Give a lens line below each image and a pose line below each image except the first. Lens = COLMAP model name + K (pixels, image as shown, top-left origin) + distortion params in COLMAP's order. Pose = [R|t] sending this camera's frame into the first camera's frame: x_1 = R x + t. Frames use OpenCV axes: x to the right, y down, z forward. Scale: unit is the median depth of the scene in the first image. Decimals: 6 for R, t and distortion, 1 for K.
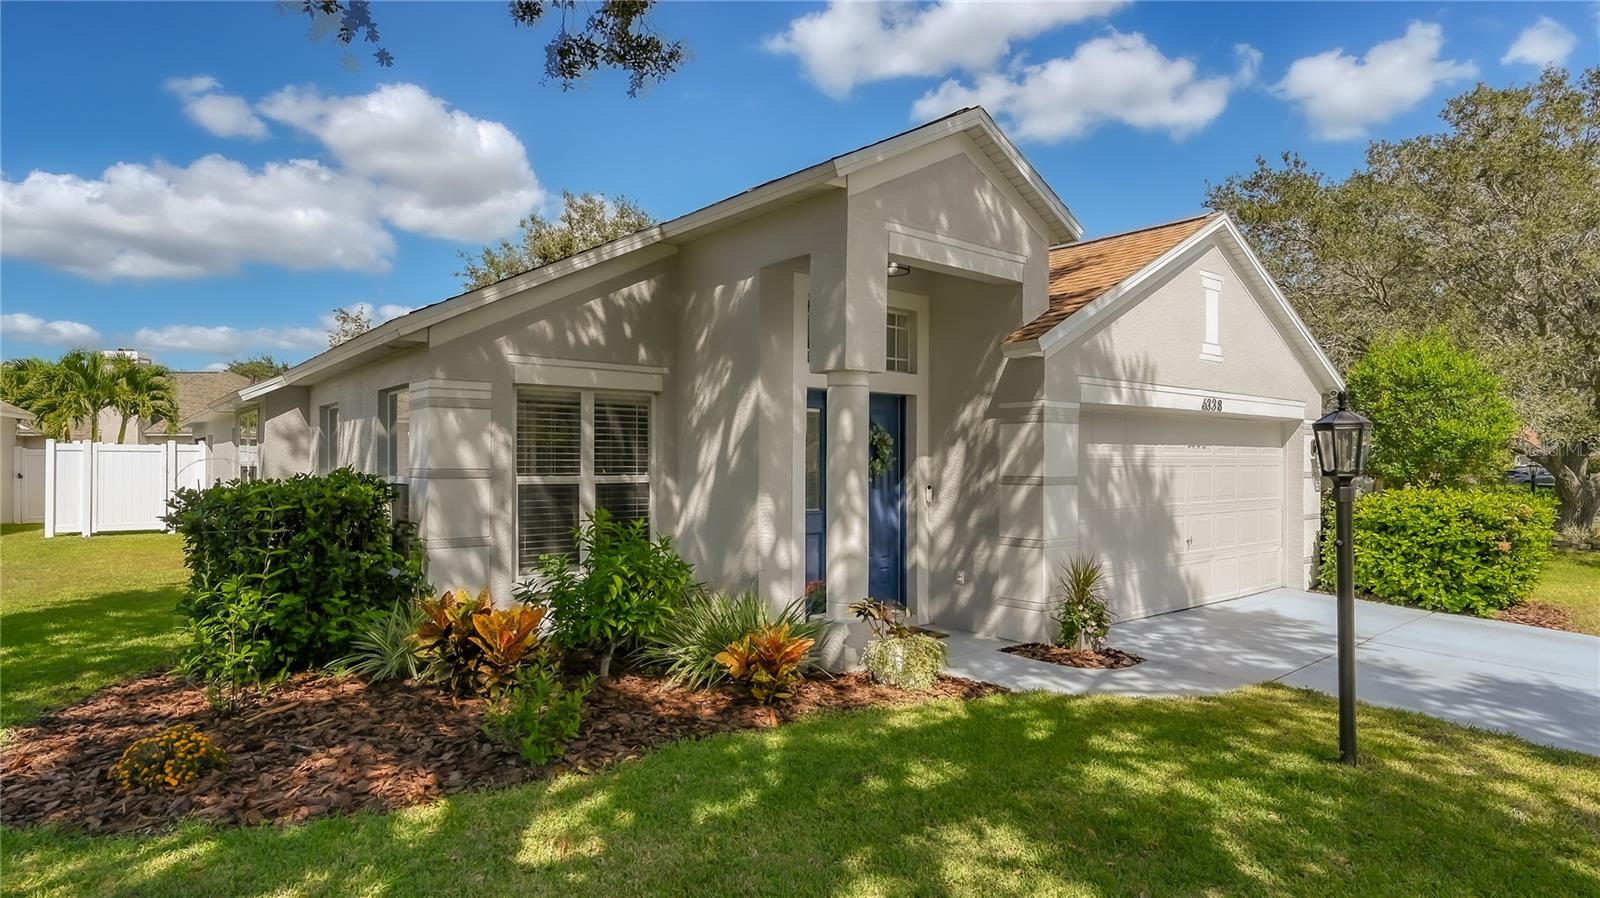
lens RADIAL K [[896.0, 0, 791.9], [0, 896.0, 475.6], [0, 0, 1]] dist [0.001779, -0.005847]
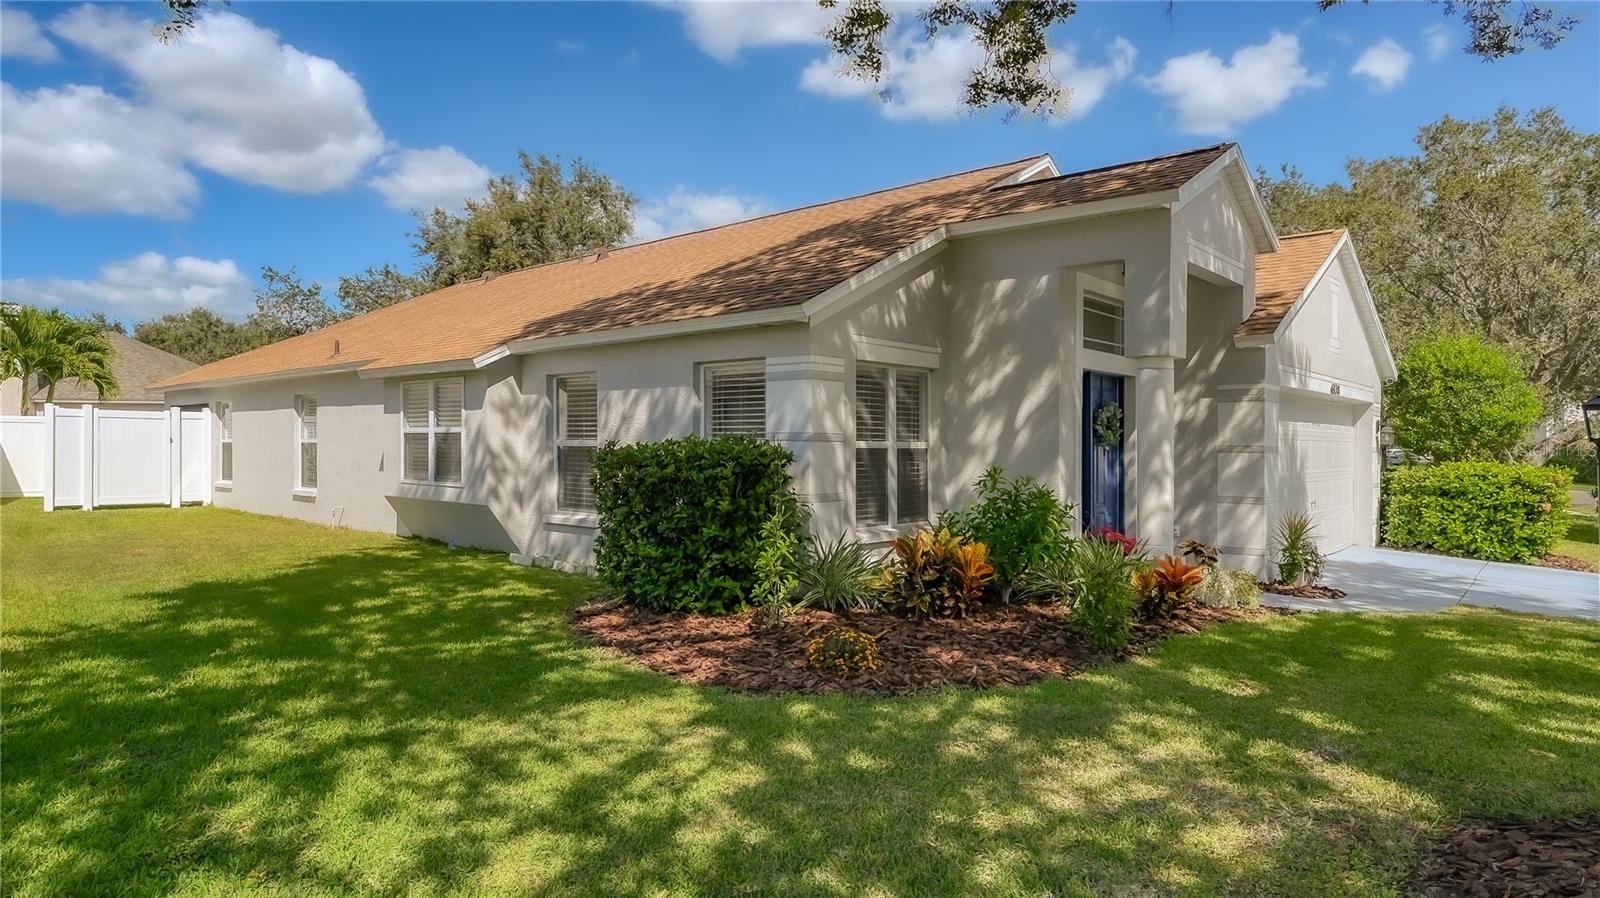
lens RADIAL K [[941.9, 0, 797.5], [0, 941.9, 450.6], [0, 0, 1]] dist [-0.003836, 0.000459]
pose [[0.988320, 0.007716, 0.152195, -0.423037], [-0.006901, 0.999959, -0.005884, 0.015297], [-0.152234, 0.004765, 0.988333, -0.129985]]
